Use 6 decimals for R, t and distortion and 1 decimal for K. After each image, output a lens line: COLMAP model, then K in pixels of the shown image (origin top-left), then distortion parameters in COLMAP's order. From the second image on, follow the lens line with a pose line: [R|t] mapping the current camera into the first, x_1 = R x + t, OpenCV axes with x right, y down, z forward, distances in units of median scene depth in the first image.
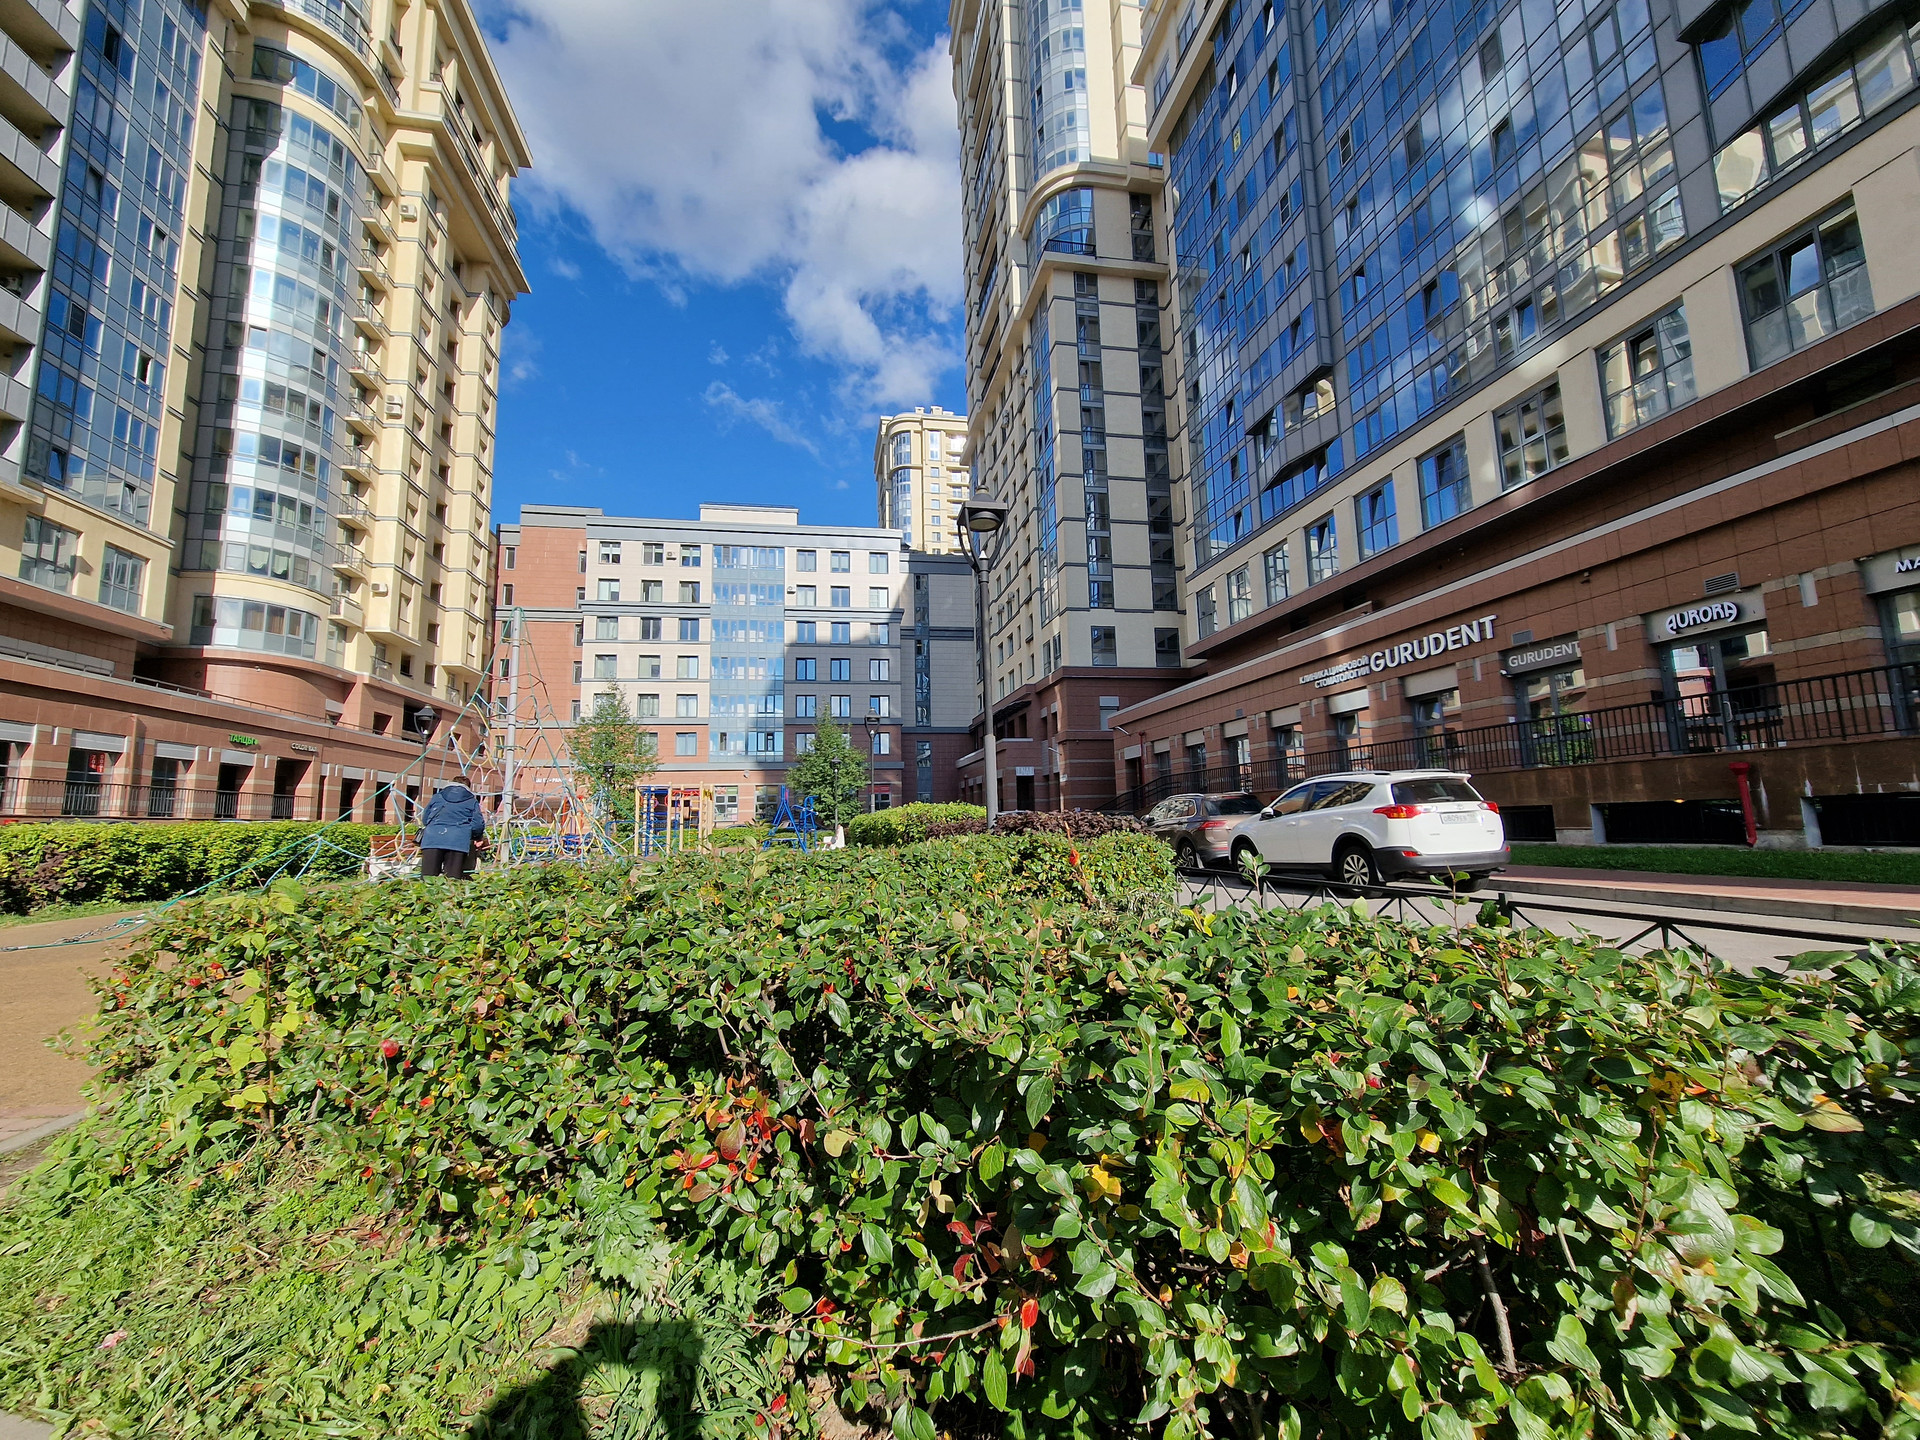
lens RADIAL K [[773.2, 0, 950.4], [0, 773.2, 709.3], [0, 0, 1]] dist [0.001604, 0.000365]
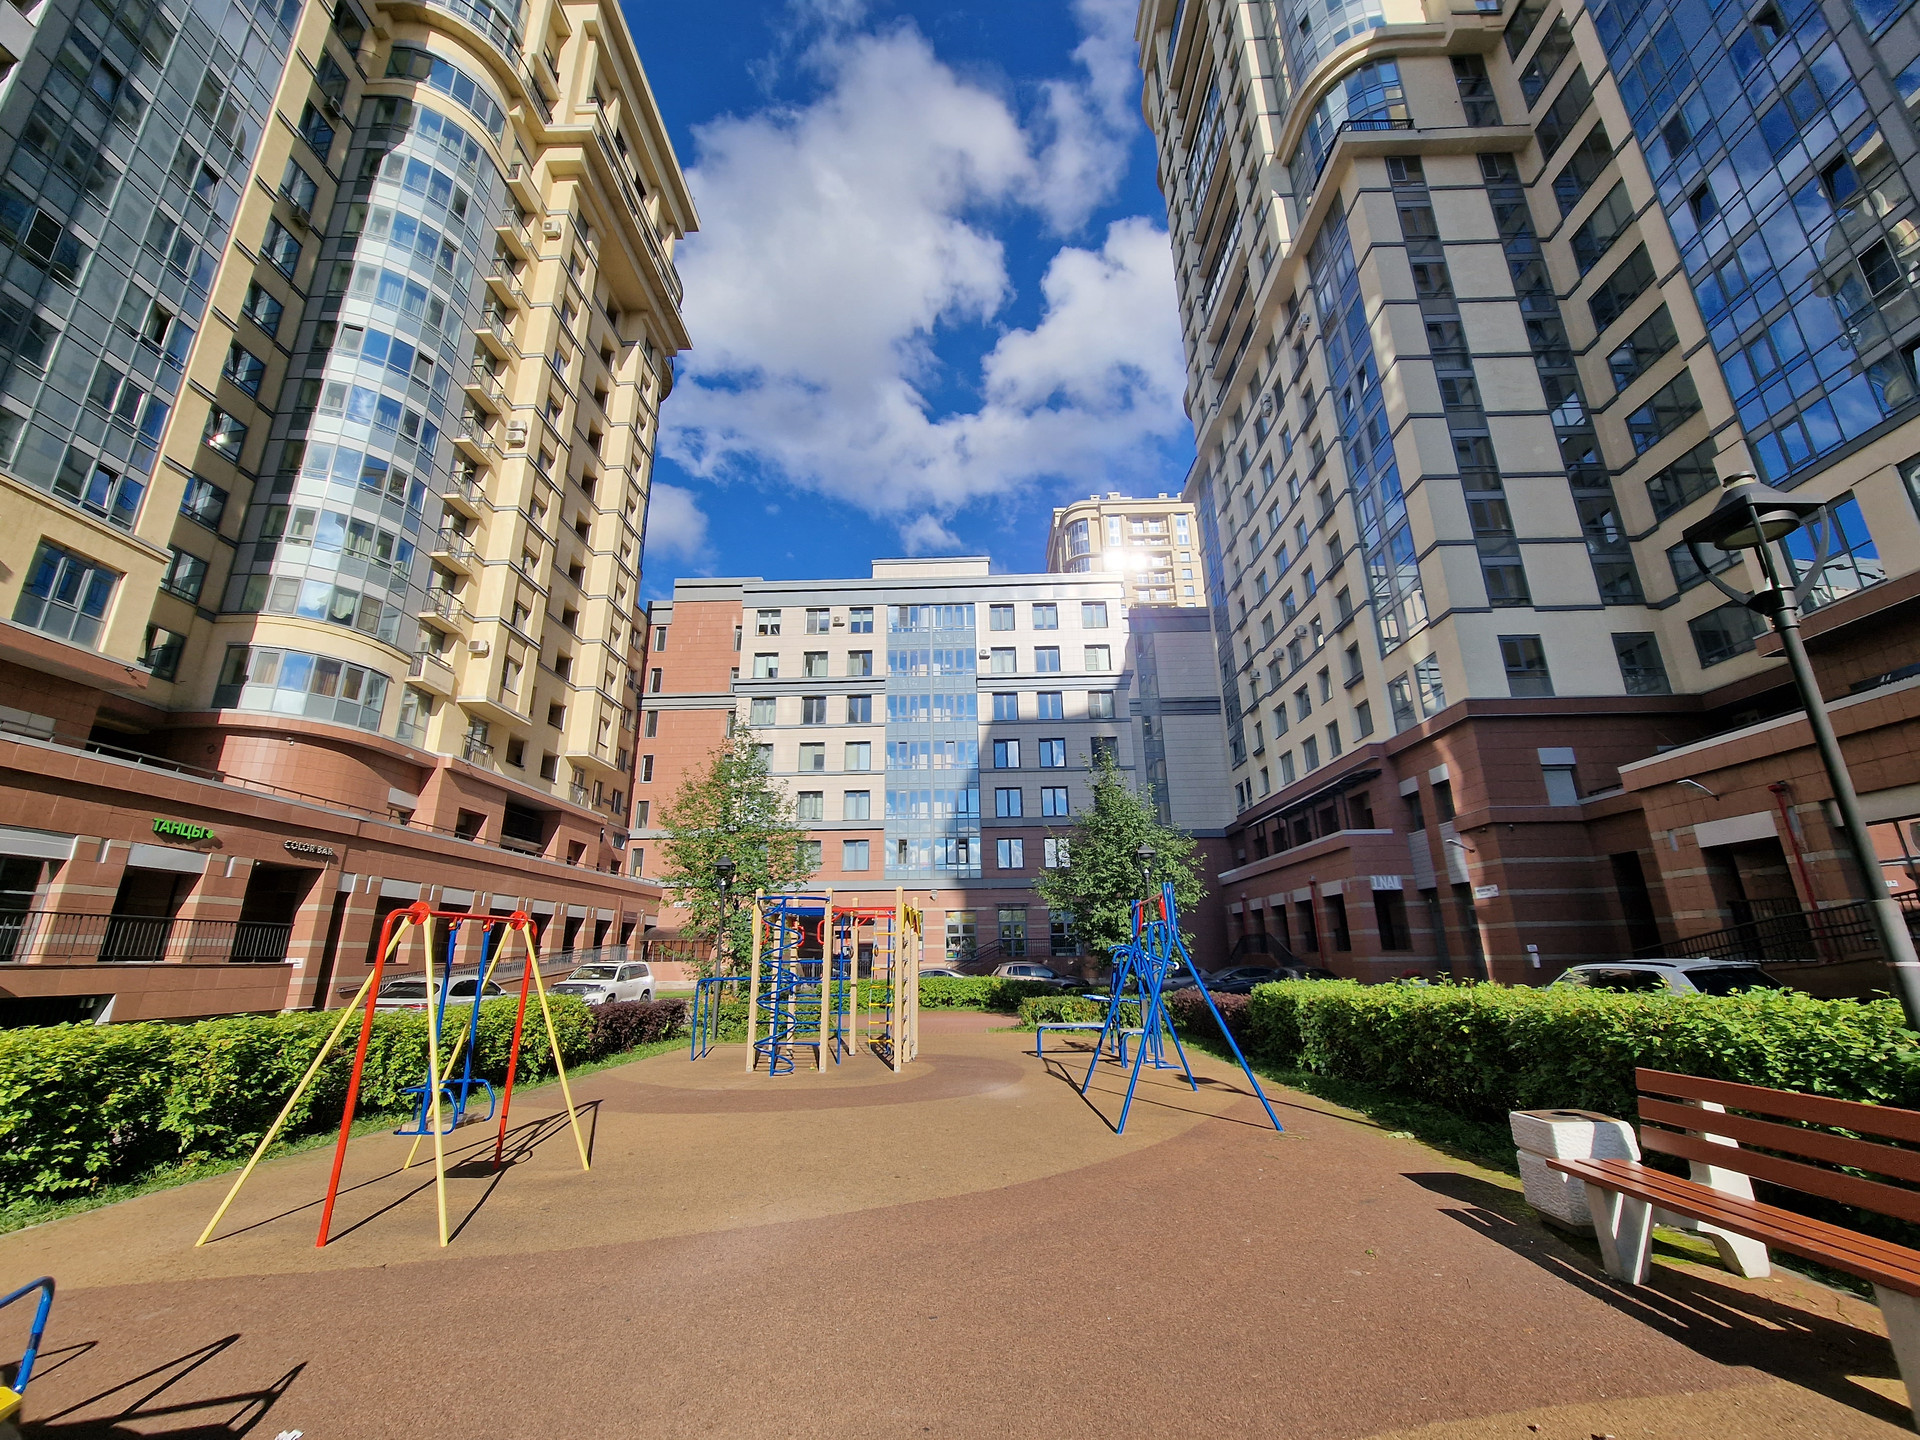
lens RADIAL K [[762.4, 0, 960.0], [0, 762.4, 720.0], [0, 0, 1]] dist [-0.019328, 0.009808]
pose [[0.981357, -0.049629, -0.185677, -0.117021], [0.020846, 0.987871, -0.153870, 0.037744], [0.191061, 0.147131, 0.970489, 0.332704]]
